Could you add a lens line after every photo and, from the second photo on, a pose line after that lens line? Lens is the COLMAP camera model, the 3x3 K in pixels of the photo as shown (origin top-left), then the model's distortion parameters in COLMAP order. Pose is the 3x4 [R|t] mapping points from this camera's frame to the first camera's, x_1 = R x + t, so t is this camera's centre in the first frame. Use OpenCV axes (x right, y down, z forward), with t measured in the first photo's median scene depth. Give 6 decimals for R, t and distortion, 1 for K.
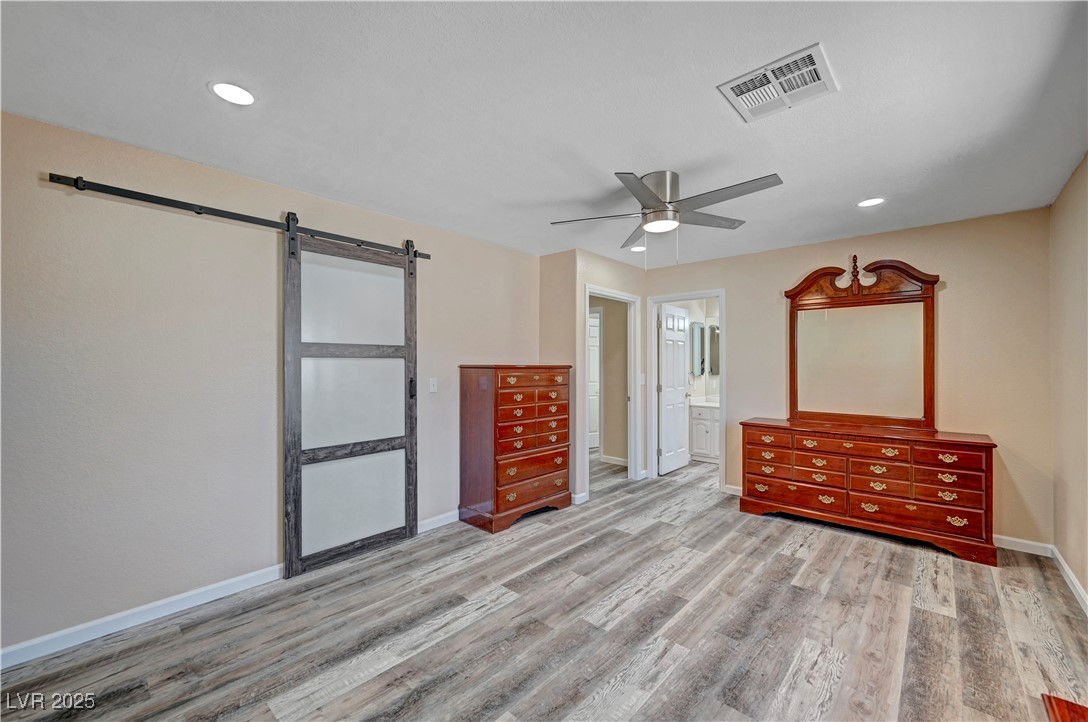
lens RADIAL K [[450.8, 0, 542.8], [0, 450.8, 362.7], [0, 0, 1]] dist [0.006634, 0.000579]
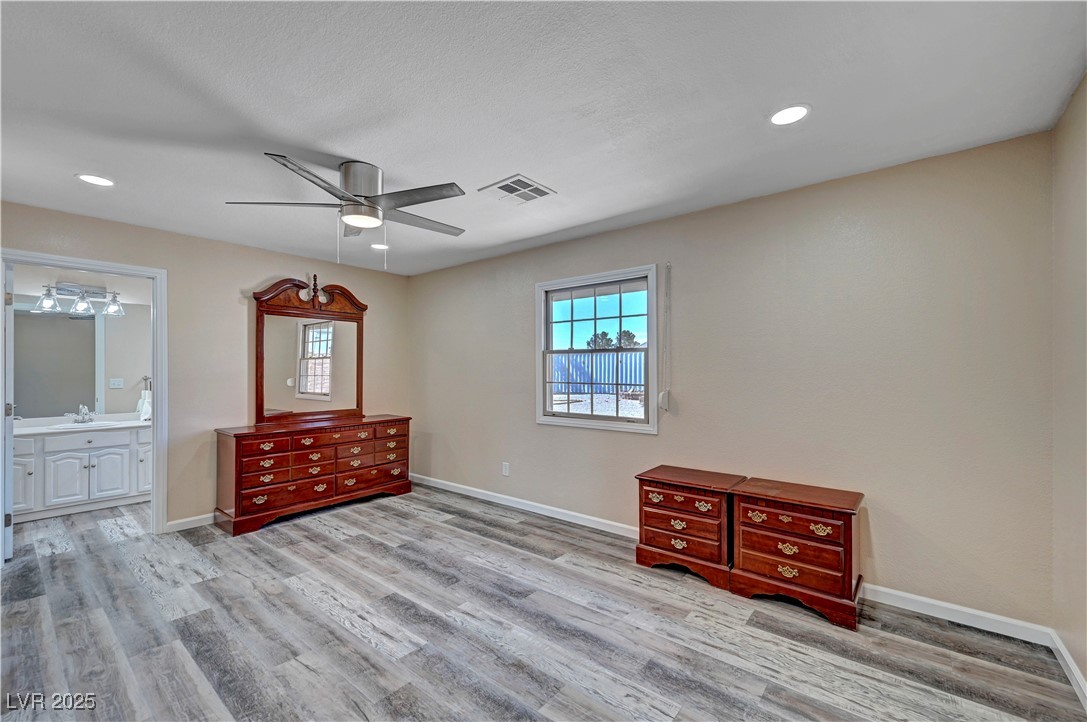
lens RADIAL K [[450.4, 0, 542.1], [0, 450.4, 367.1], [0, 0, 1]] dist [0.006634, 0.000579]
pose [[-0.069588, 0.007047, 0.997551, -0.588922], [-0.005005, 0.999960, -0.007413, 0.007227], [-0.997563, -0.005508, -0.069550, 0.577403]]
